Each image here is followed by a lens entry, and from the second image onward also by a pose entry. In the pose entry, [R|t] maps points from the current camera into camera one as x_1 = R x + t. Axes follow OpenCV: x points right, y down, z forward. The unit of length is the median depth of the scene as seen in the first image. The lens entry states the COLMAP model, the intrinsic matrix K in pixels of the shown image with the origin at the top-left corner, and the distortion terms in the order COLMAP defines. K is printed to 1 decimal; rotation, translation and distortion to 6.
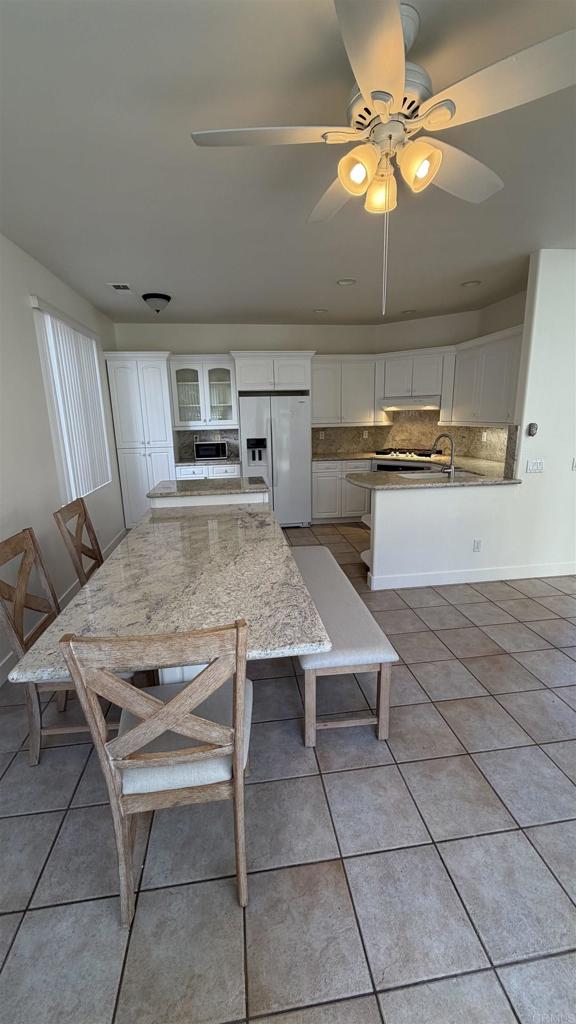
lens RADIAL K [[405.7, 0, 288.0], [0, 405.7, 512.0], [0, 0, 1]] dist [-0.000318, 0.000015]
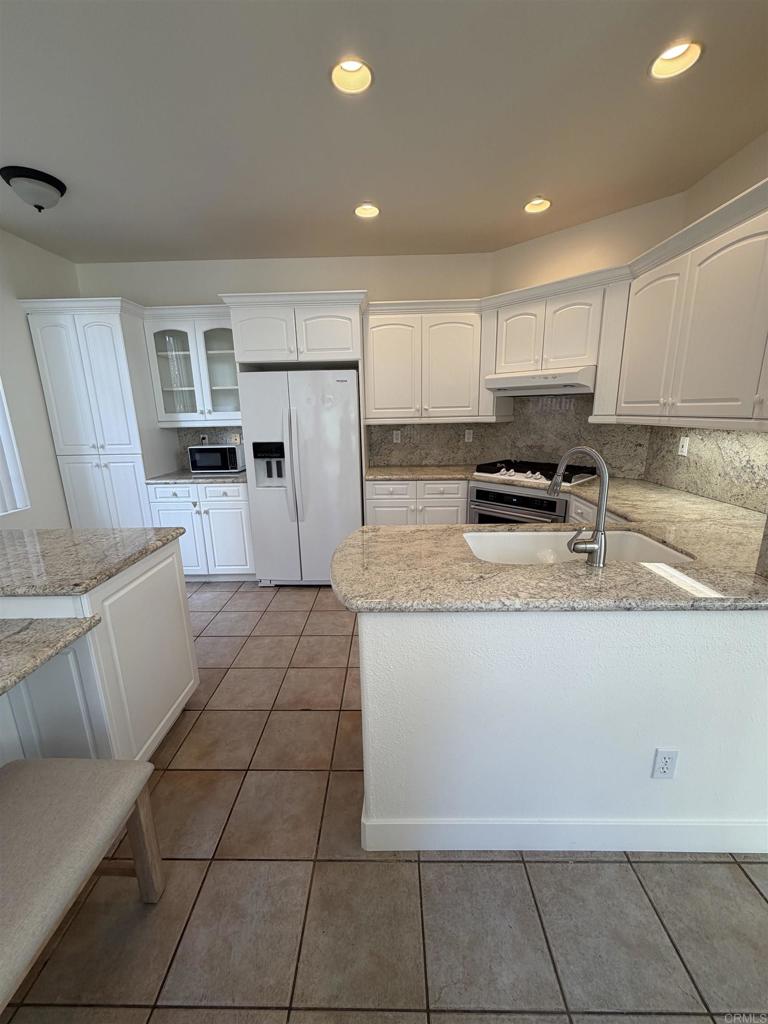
lens RADIAL K [[405.8, 0, 384.0], [0, 405.8, 512.0], [0, 0, 1]] dist [-0.000848, 0.000122]
pose [[0.988115, 0.040316, -0.148334, 0.199510], [-0.038595, 0.999150, 0.014462, -0.099103], [0.148791, -0.008565, 0.988832, 0.457541]]
